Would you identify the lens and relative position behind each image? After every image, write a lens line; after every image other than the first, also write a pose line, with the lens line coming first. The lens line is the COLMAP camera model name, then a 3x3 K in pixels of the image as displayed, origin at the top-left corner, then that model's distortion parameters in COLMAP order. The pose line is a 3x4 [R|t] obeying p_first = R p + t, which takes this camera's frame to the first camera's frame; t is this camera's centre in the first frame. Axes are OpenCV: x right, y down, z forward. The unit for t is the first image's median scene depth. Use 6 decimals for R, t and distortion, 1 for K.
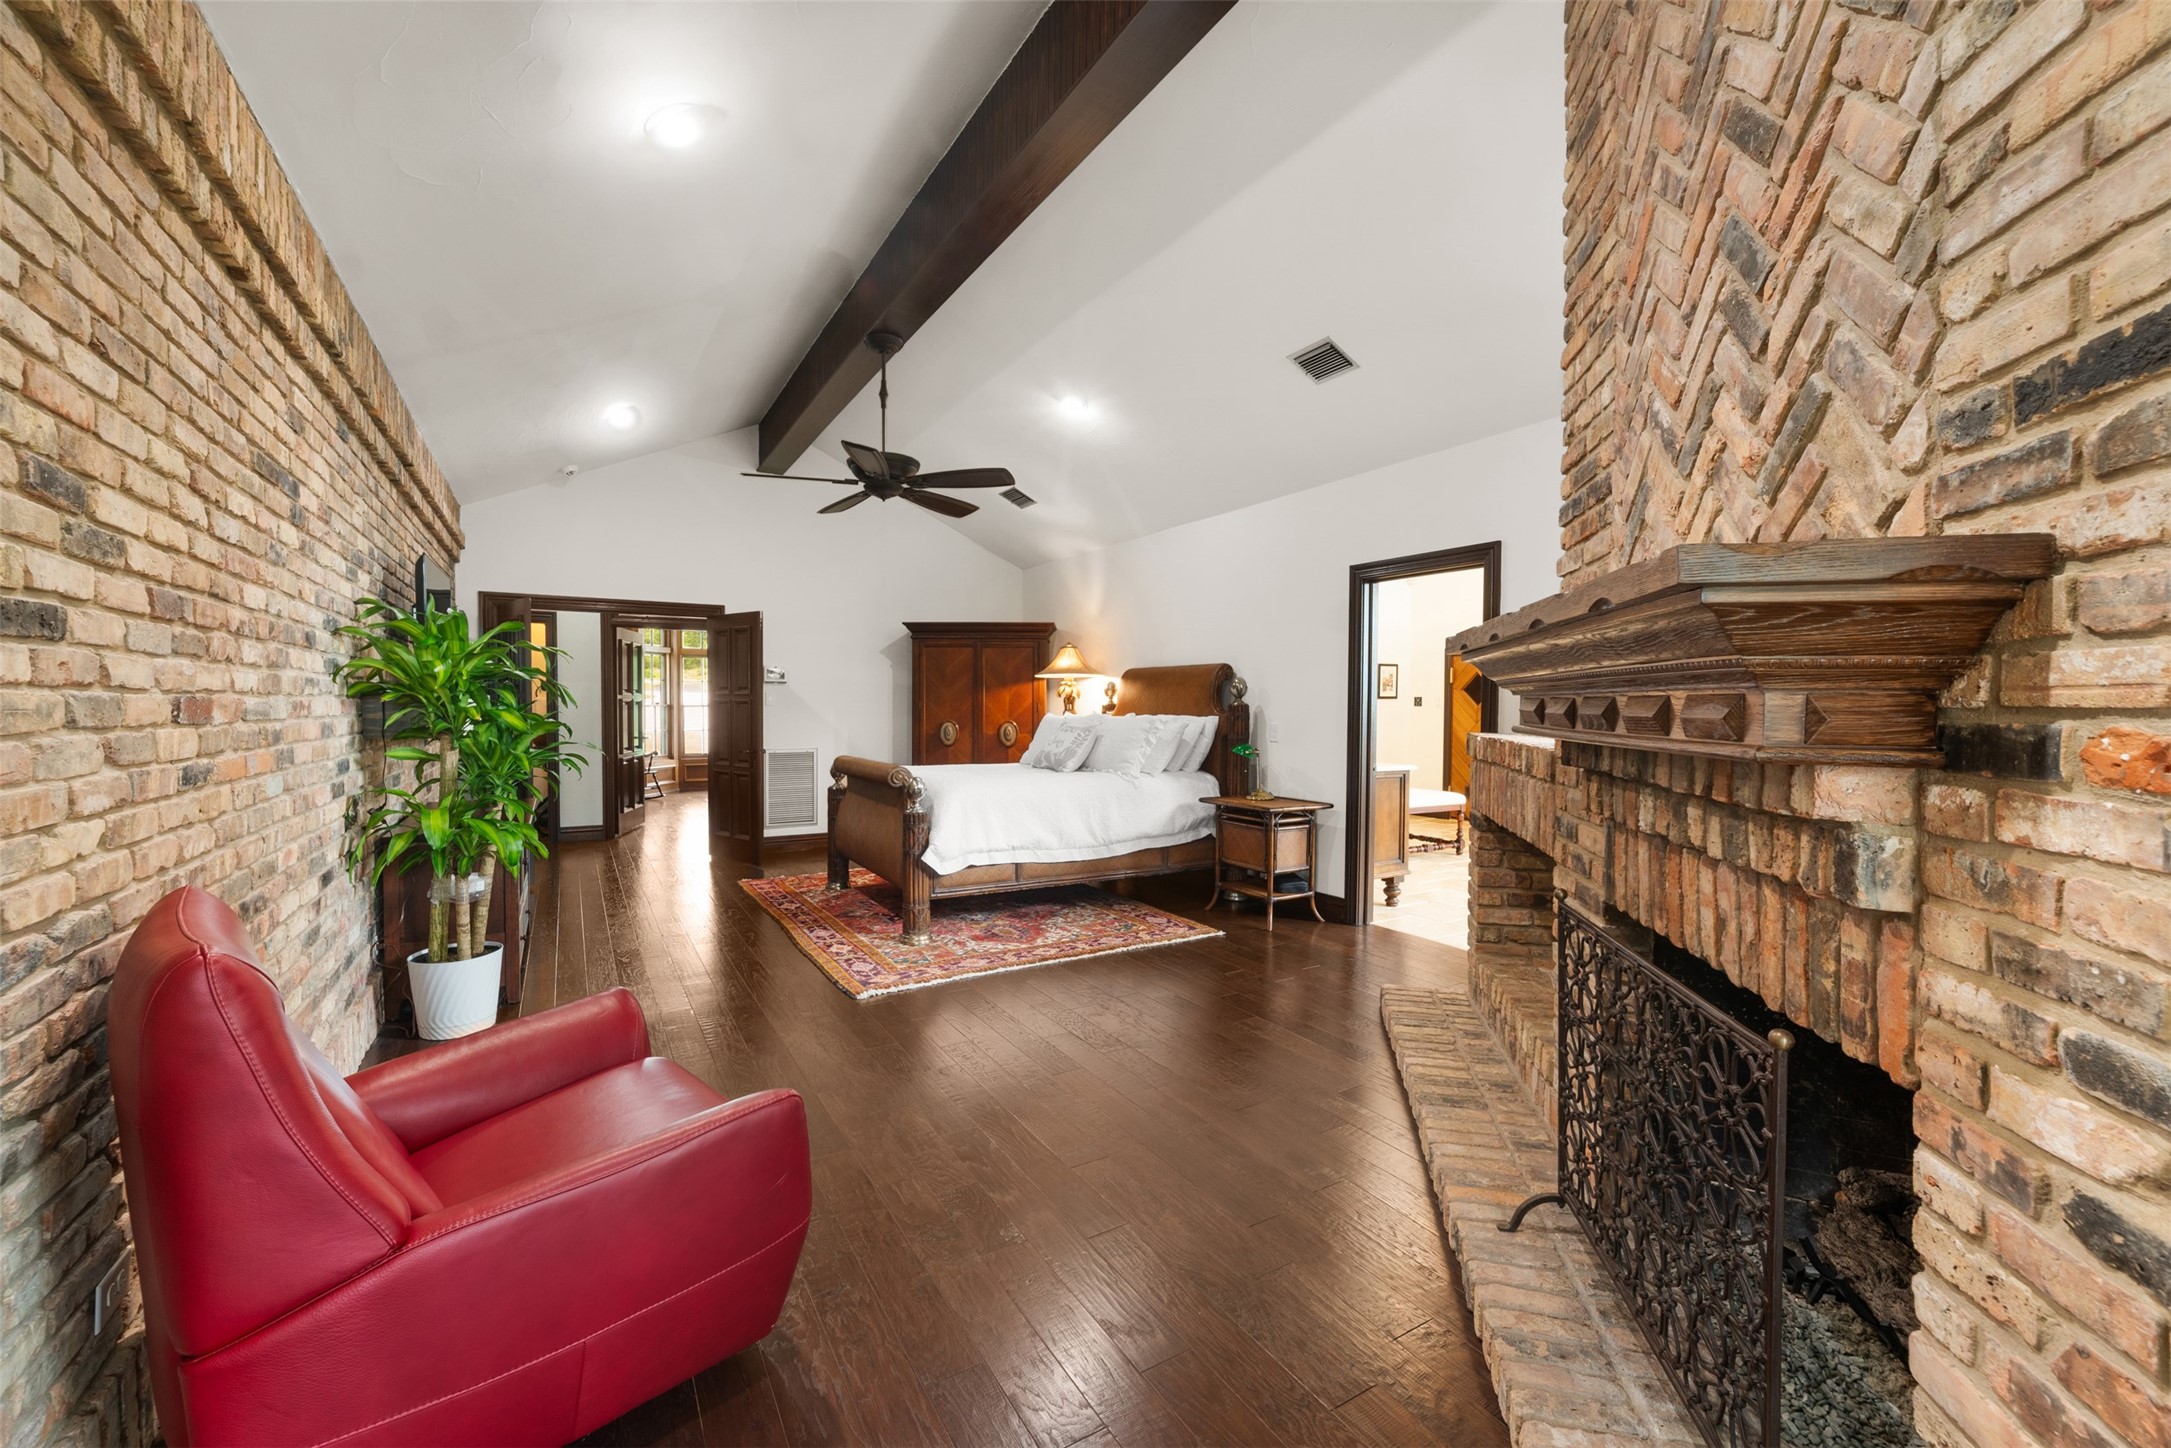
lens RADIAL K [[880.3, 0, 1082.5], [0, 880.3, 724.7], [0, 0, 1]] dist [-0.001932, 0.000293]
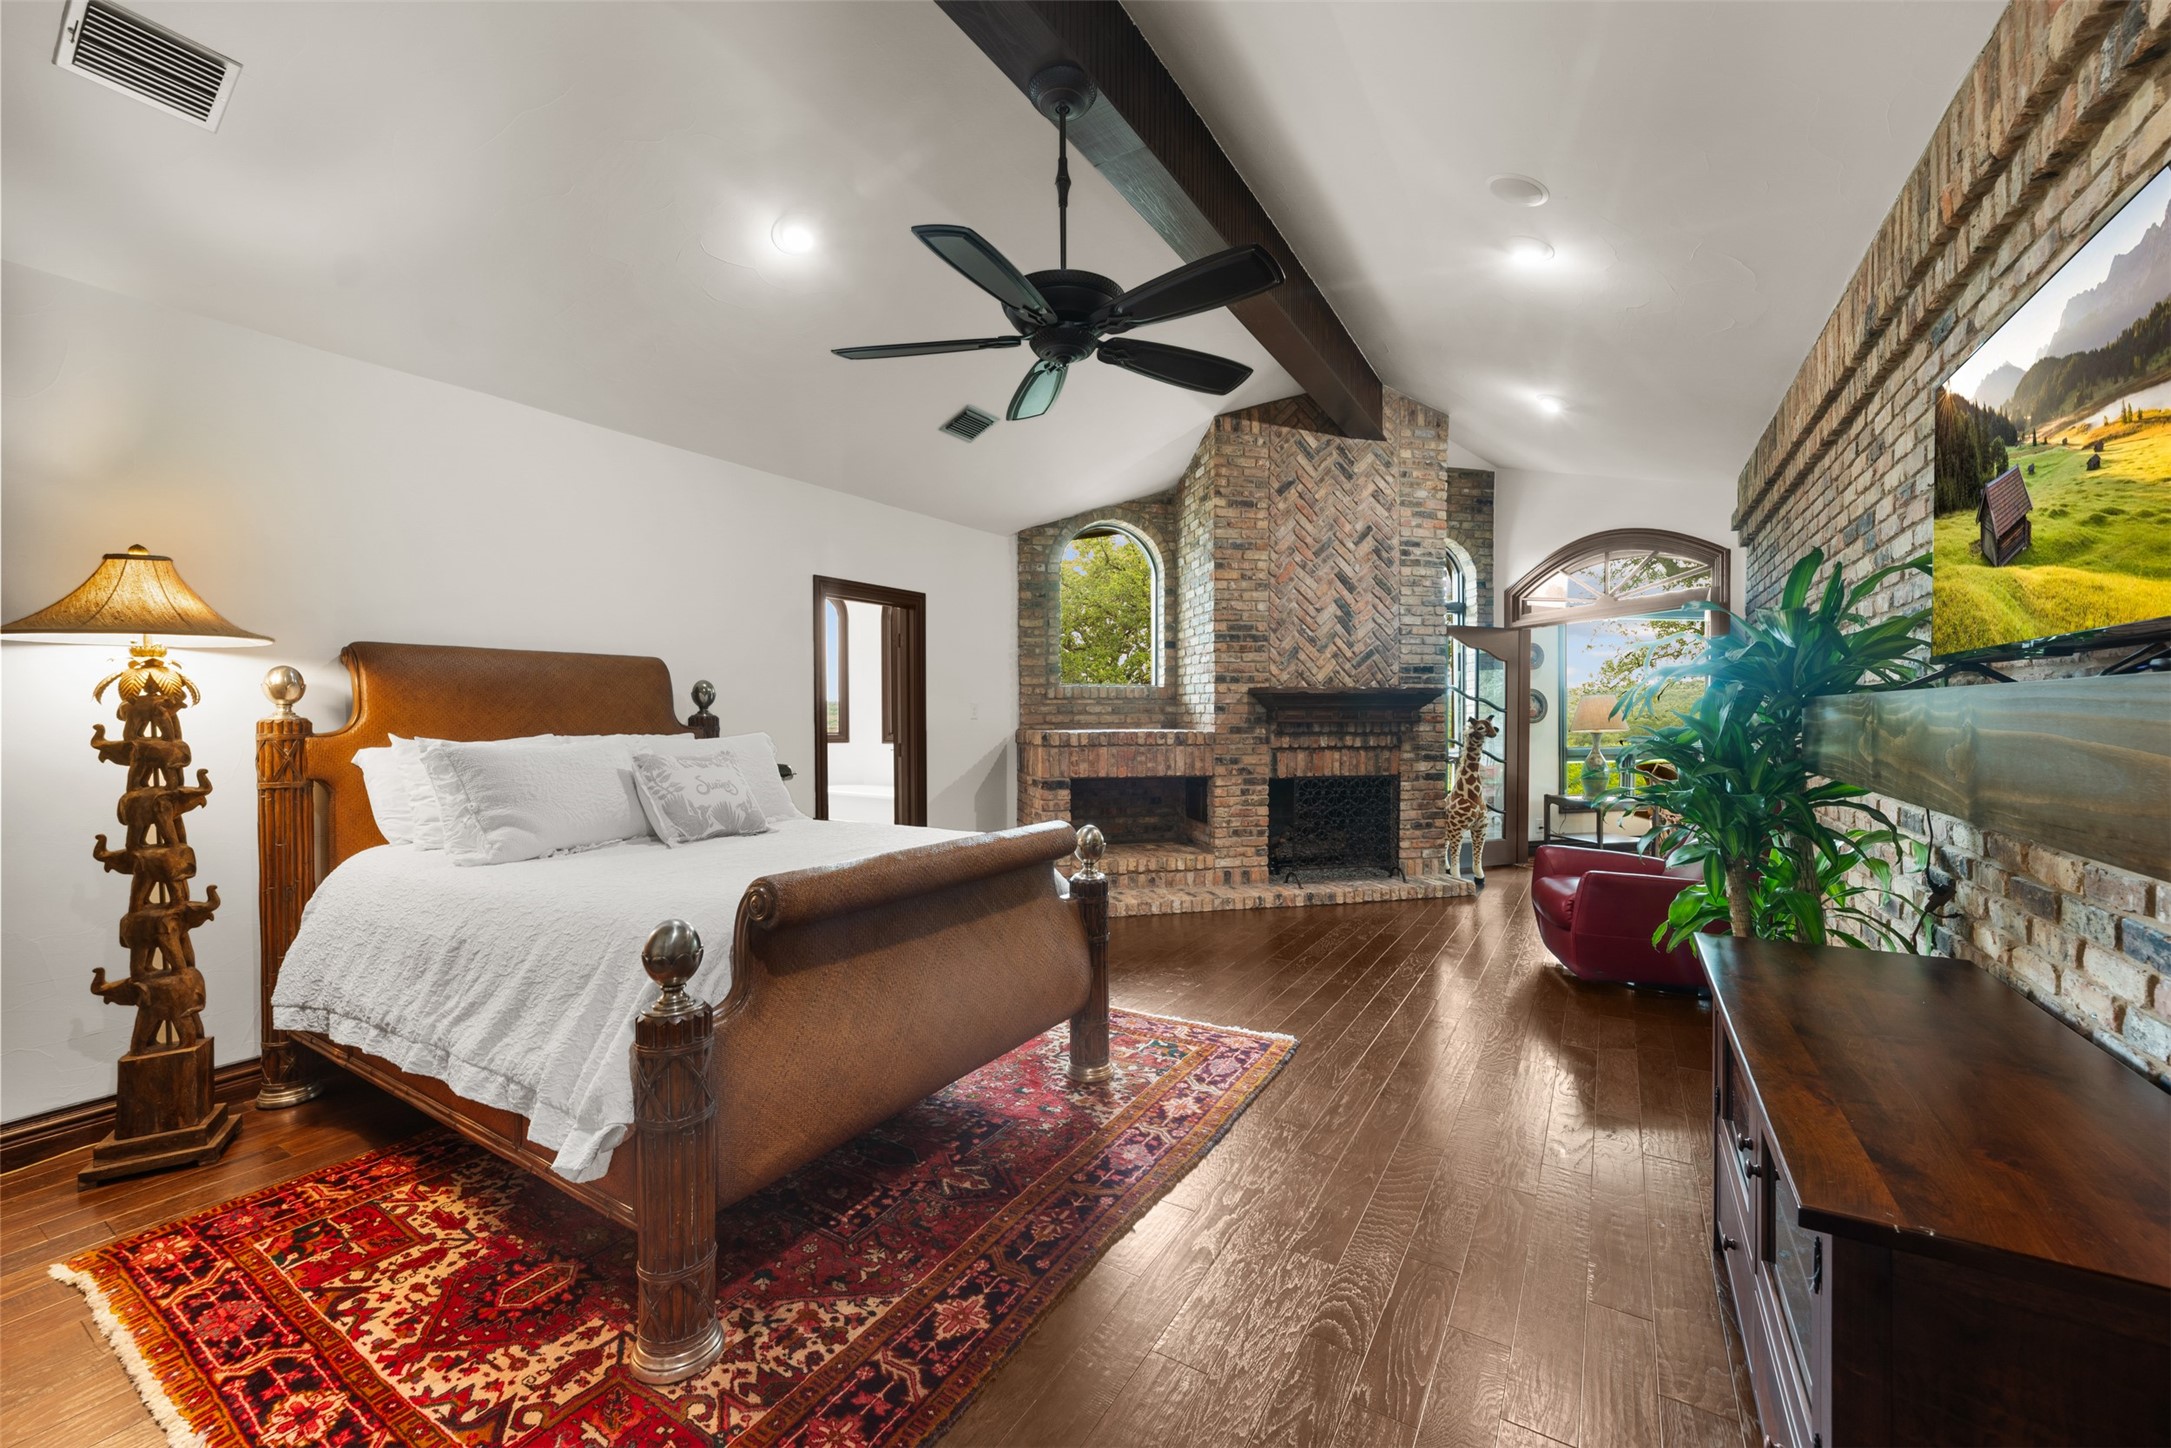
lens RADIAL K [[880.3, 0, 1081.3], [0, 880.3, 714.0], [0, 0, 1]] dist [-0.001932, 0.000293]
pose [[-0.470305, -0.002669, 0.882500, -0.843860], [0.024663, 0.999565, 0.016166, -0.039656], [-0.882159, 0.029368, -0.470035, 1.432780]]
